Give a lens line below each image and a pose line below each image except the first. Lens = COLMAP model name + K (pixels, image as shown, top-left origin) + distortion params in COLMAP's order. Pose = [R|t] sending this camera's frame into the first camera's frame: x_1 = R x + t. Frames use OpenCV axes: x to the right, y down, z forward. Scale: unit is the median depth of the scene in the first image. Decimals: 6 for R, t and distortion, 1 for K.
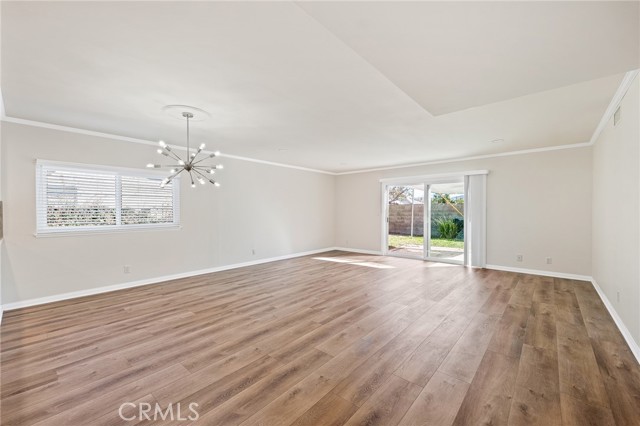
lens RADIAL K [[266.2, 0, 319.6], [0, 266.2, 211.0], [0, 0, 1]] dist [0.009537, -0.000130]
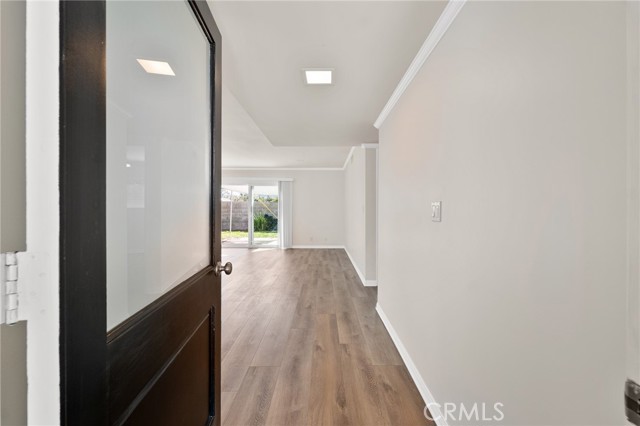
lens RADIAL K [[266.2, 0, 319.6], [0, 266.2, 211.0], [0, 0, 1]] dist [0.009537, -0.000130]
pose [[0.767357, -0.003238, 0.641212, -0.274653], [-0.001602, 0.999974, 0.006967, 0.013079], [-0.641219, -0.006374, 0.767332, -0.277800]]
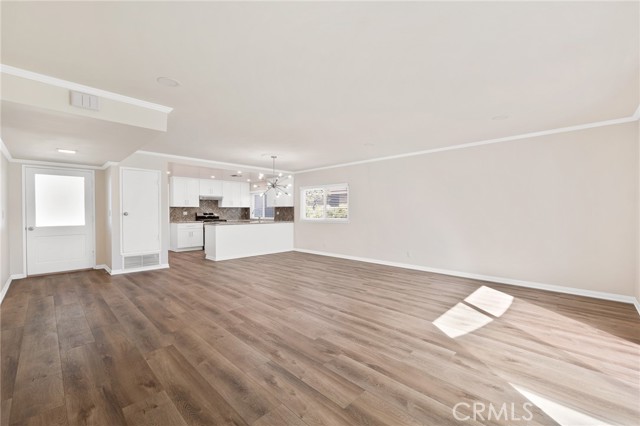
lens RADIAL K [[266.2, 0, 319.6], [0, 266.2, 211.0], [0, 0, 1]] dist [0.009537, -0.000130]
pose [[-0.059702, -0.002407, -0.998213, 1.209382], [0.002330, 0.999994, -0.002550, 0.011103], [0.998214, -0.002478, -0.059696, 1.342170]]
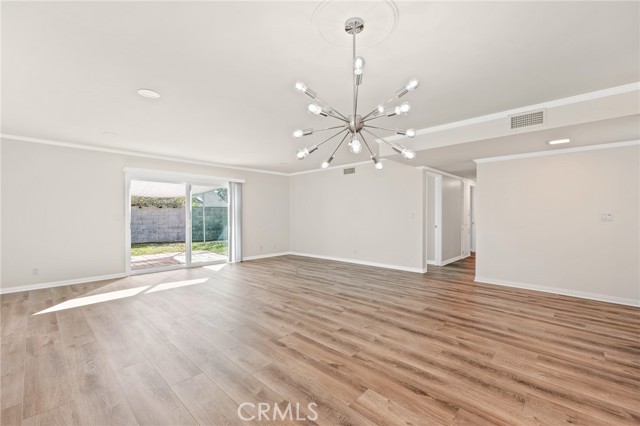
lens RADIAL K [[266.1, 0, 323.1], [0, 266.1, 214.3], [0, 0, 1]] dist [0.000831, 0.000120]
pose [[0.035477, -0.000947, 0.999370, -0.960282], [0.003649, 0.999993, 0.000818, 0.007205], [-0.999364, 0.003618, 0.035480, 0.991522]]
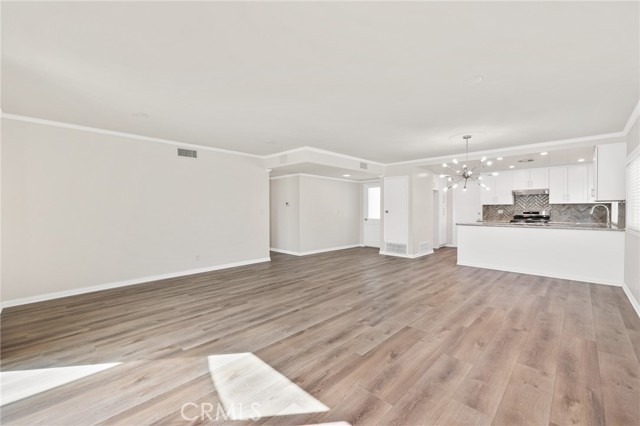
lens RADIAL K [[266.2, 0, 319.6], [0, 266.2, 211.0], [0, 0, 1]] dist [0.009537, -0.000130]
pose [[-0.997871, 0.002418, 0.065178, 0.157057], [0.002679, 0.999989, 0.003911, 0.004787], [-0.065168, 0.004077, -0.997866, 2.276509]]
